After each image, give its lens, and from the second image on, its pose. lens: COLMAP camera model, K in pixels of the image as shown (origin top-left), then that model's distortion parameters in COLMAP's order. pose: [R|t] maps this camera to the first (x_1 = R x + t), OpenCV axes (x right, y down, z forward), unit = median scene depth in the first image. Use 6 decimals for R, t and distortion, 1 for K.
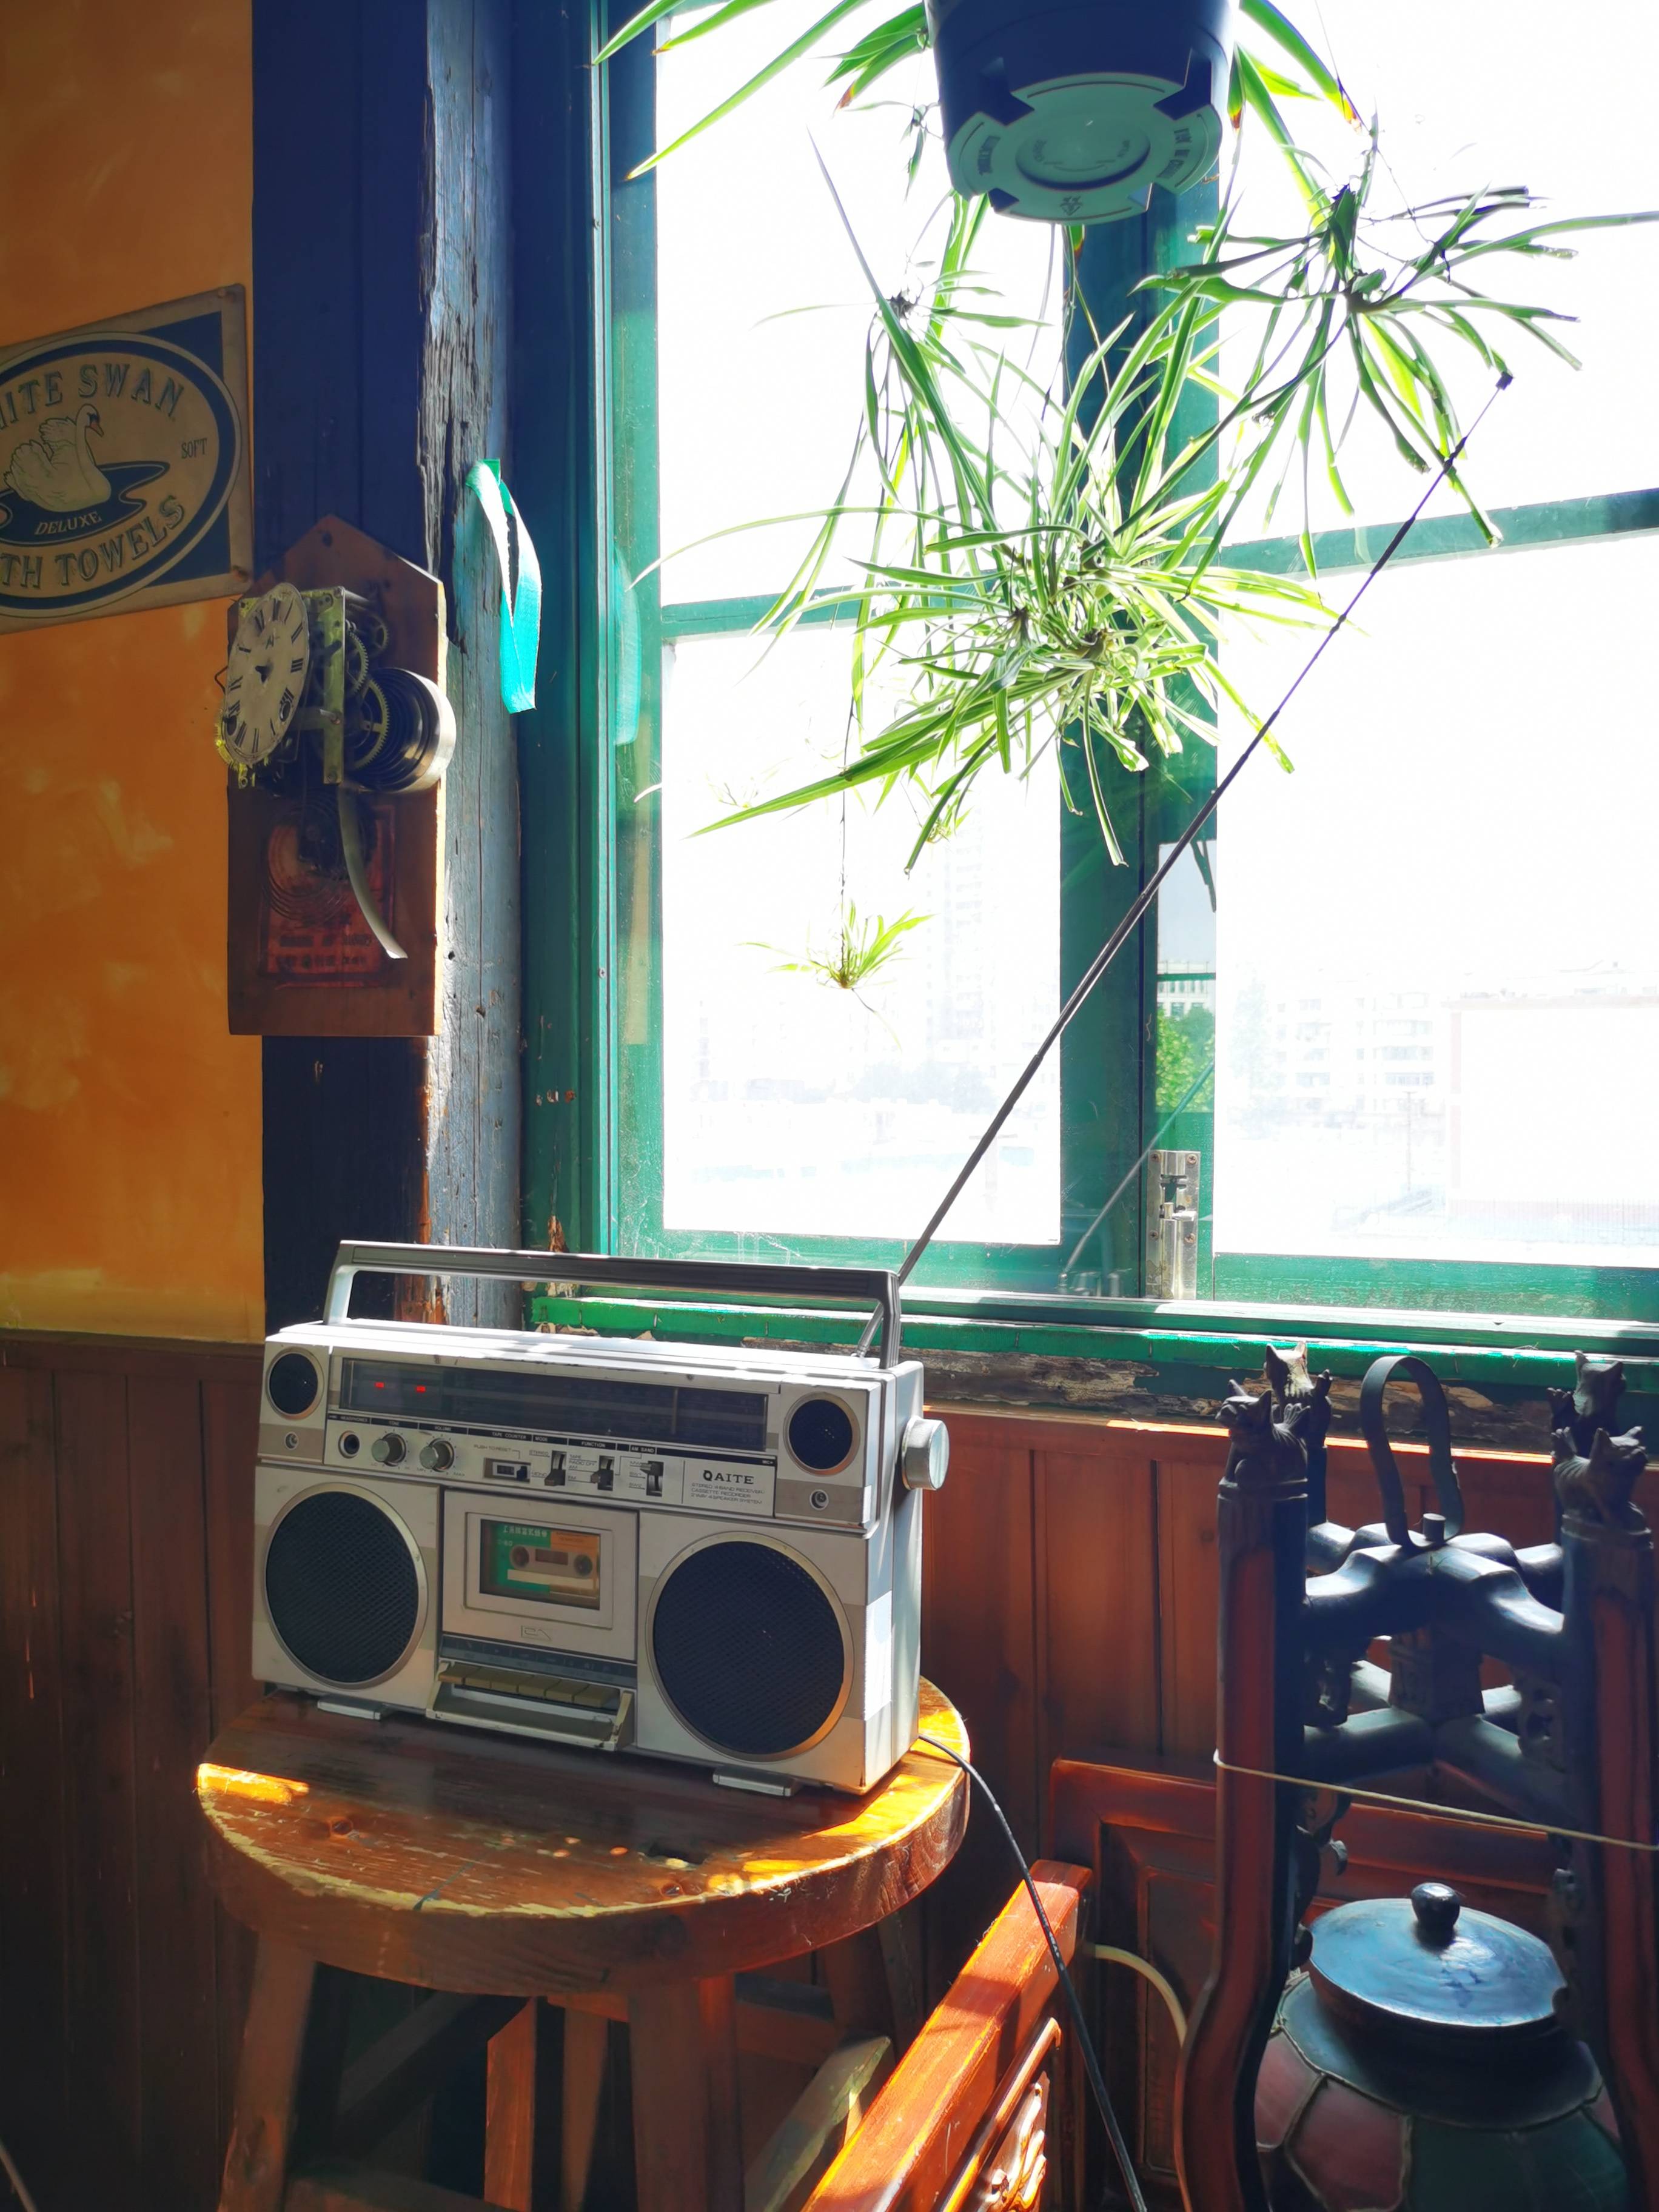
lens RADIAL K [[1733.3, 0, 834.5], [0, 1733.3, 1100.7], [0, 0, 1]] dist [0.016903, 0.002235]
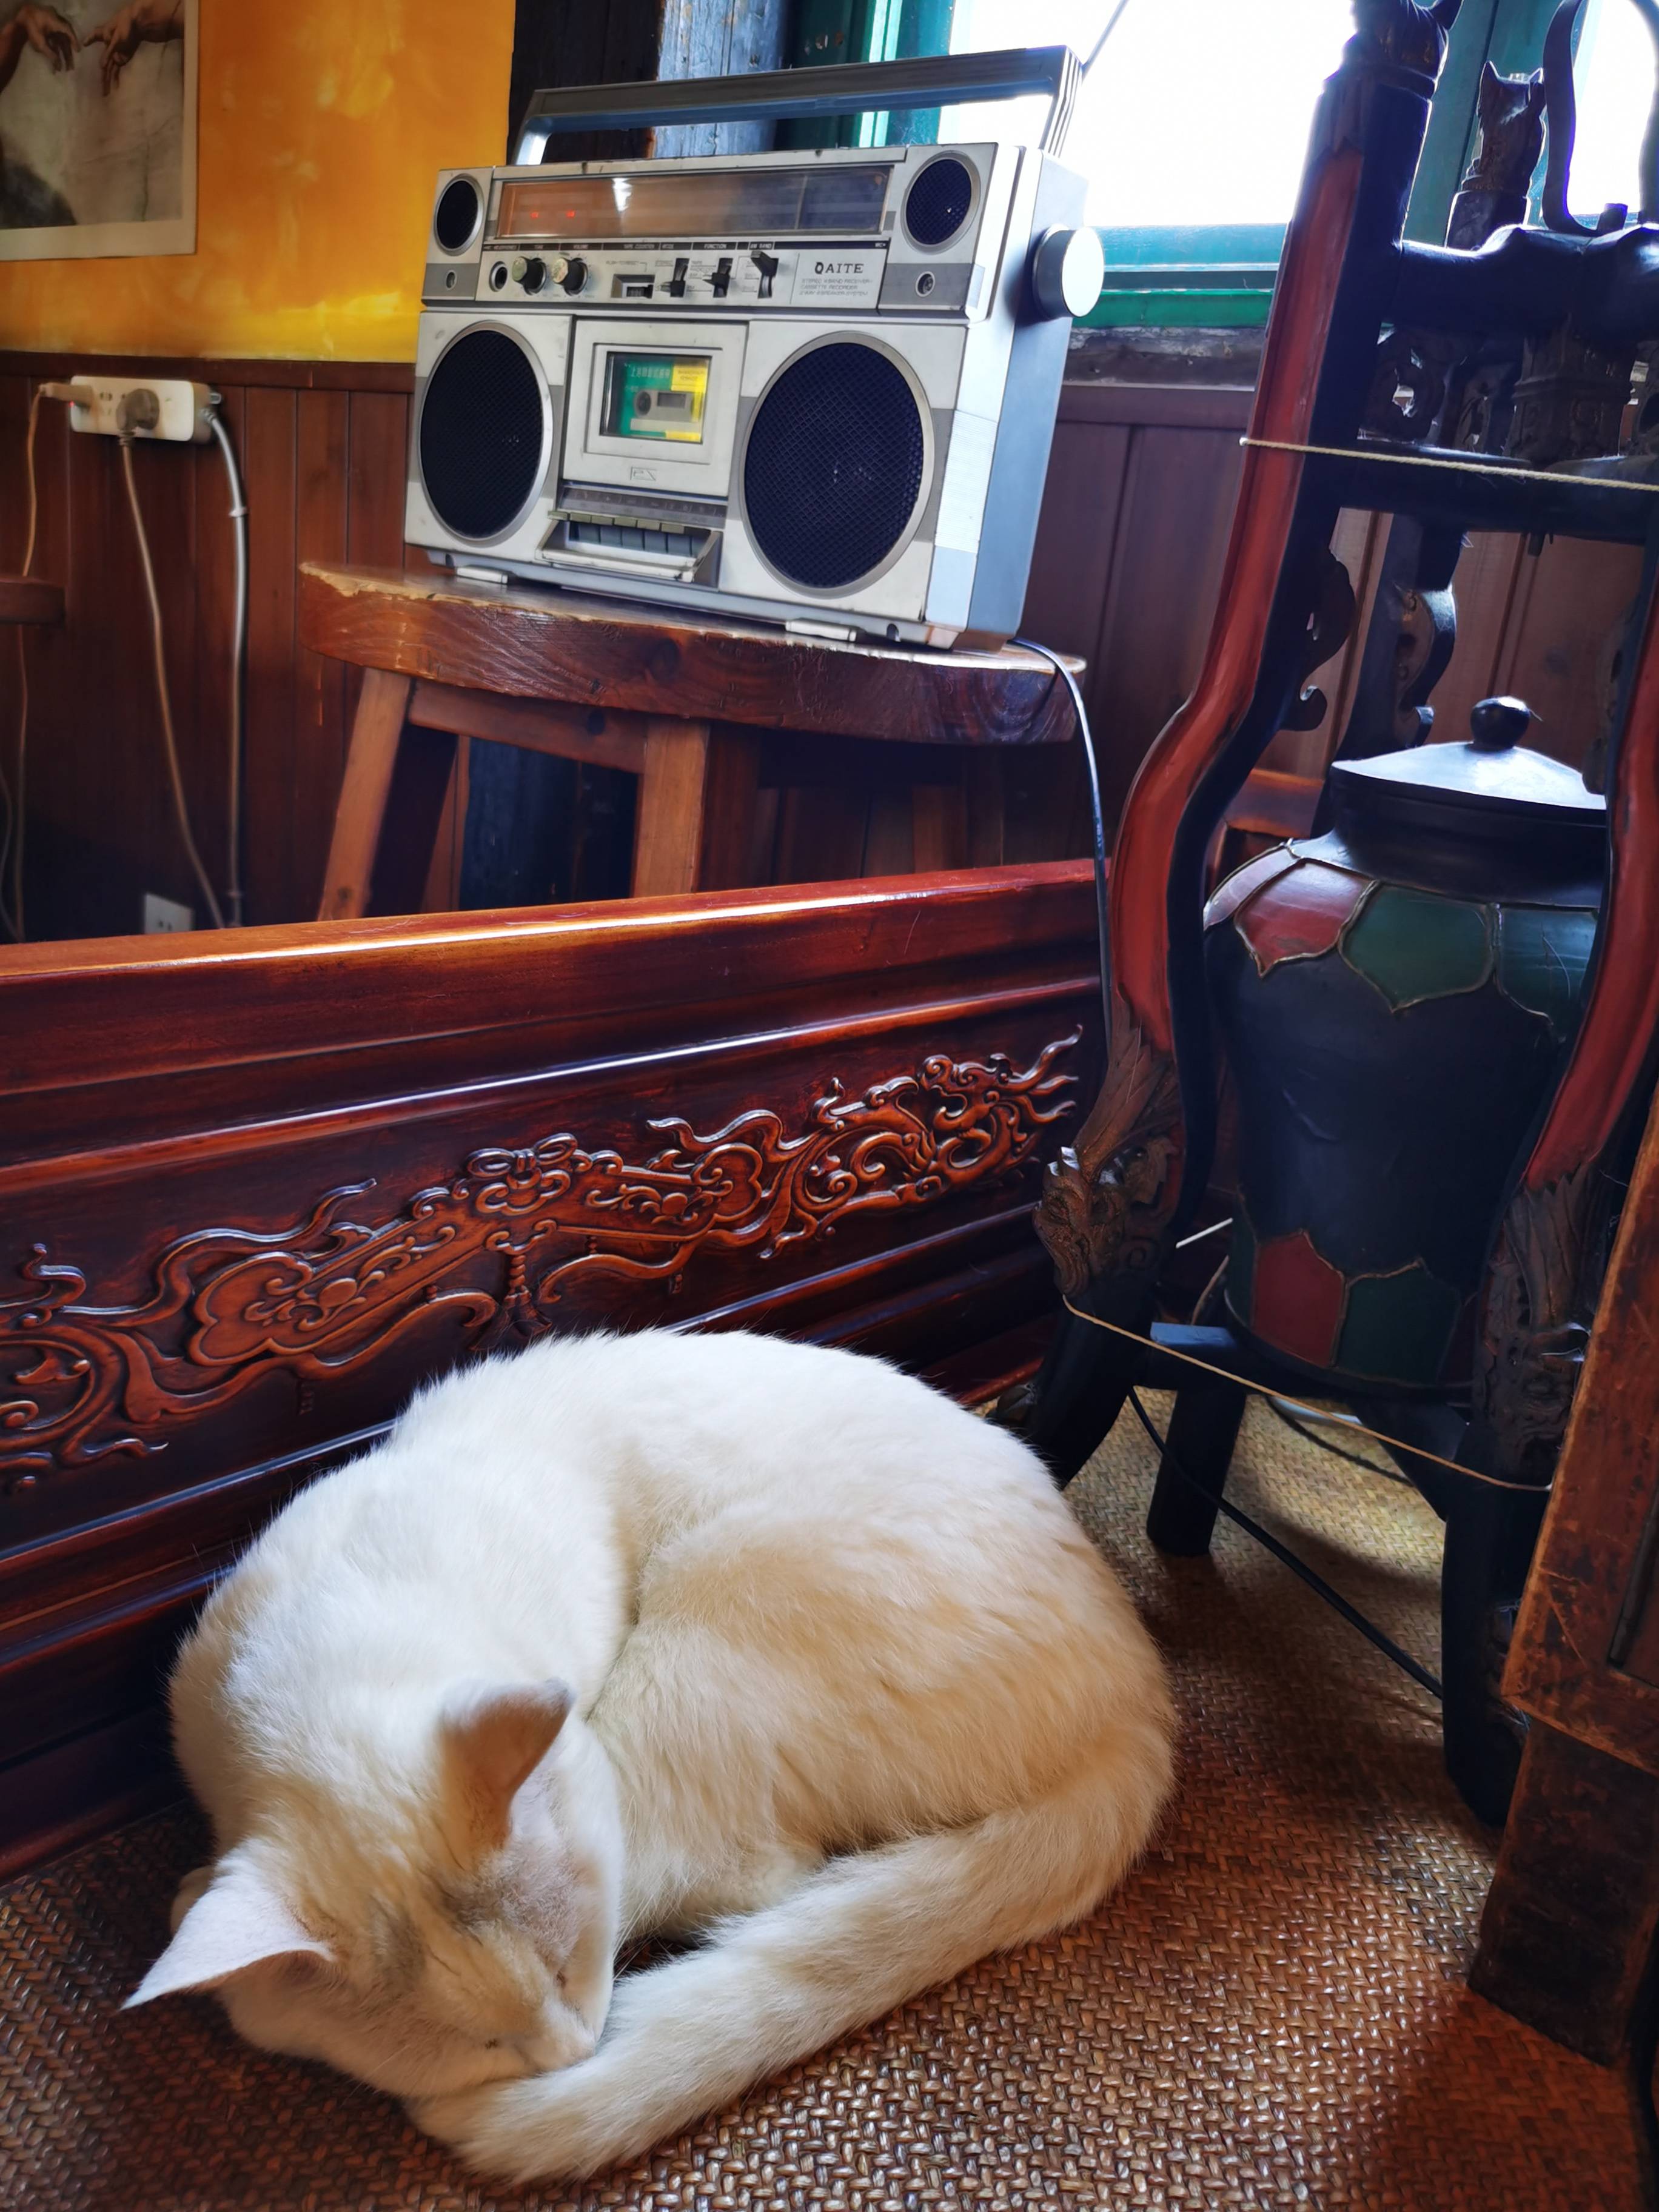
lens RADIAL K [[1733.3, 0, 818.2], [0, 1733.3, 1107.6], [0, 0, 1]] dist [0.016903, 0.002235]
pose [[0.946017, 0.201857, -0.253587, 0.225379], [-0.130227, 0.953182, 0.272921, 0.360665], [0.296805, -0.225164, 0.928013, 0.071479]]
